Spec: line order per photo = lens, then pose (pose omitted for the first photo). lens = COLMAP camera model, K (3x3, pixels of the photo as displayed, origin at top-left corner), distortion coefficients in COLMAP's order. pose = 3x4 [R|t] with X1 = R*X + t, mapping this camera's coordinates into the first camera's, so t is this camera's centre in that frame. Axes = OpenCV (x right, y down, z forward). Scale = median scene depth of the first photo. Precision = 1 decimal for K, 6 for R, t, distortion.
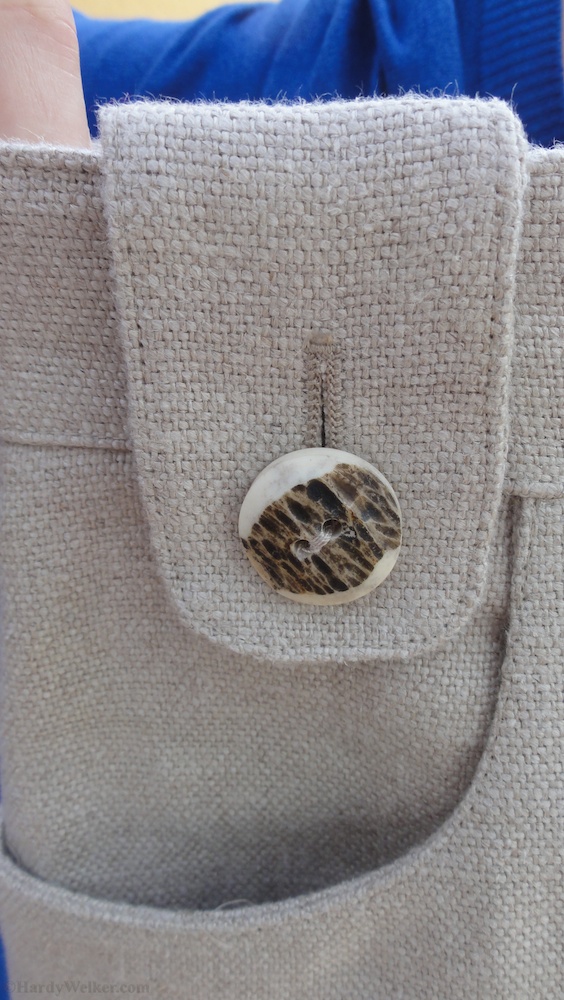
lens RADIAL K [[738.1, 0, 282.0], [0, 738.1, 500.0], [0, 0, 1]] dist [-0.026095, -0.000402]
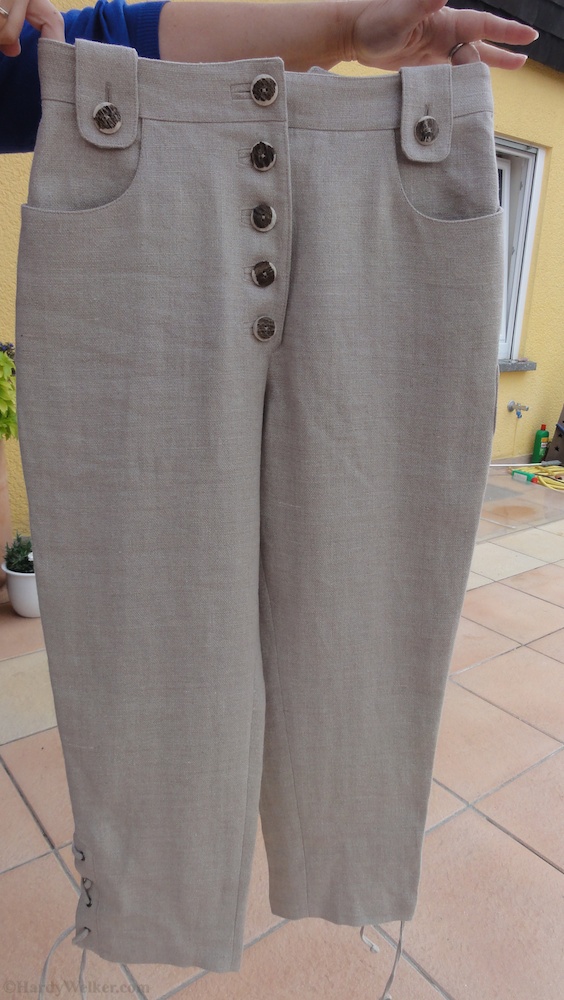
lens RADIAL K [[714.9, 0, 282.0], [0, 714.9, 500.0], [0, 0, 1]] dist [-0.009693, 0.001418]
pose [[0.952131, 0.006681, 0.305617, -0.350753], [-0.006219, 0.999978, -0.002483, 3.191471], [-0.305627, 0.000463, 0.952151, -5.001599]]
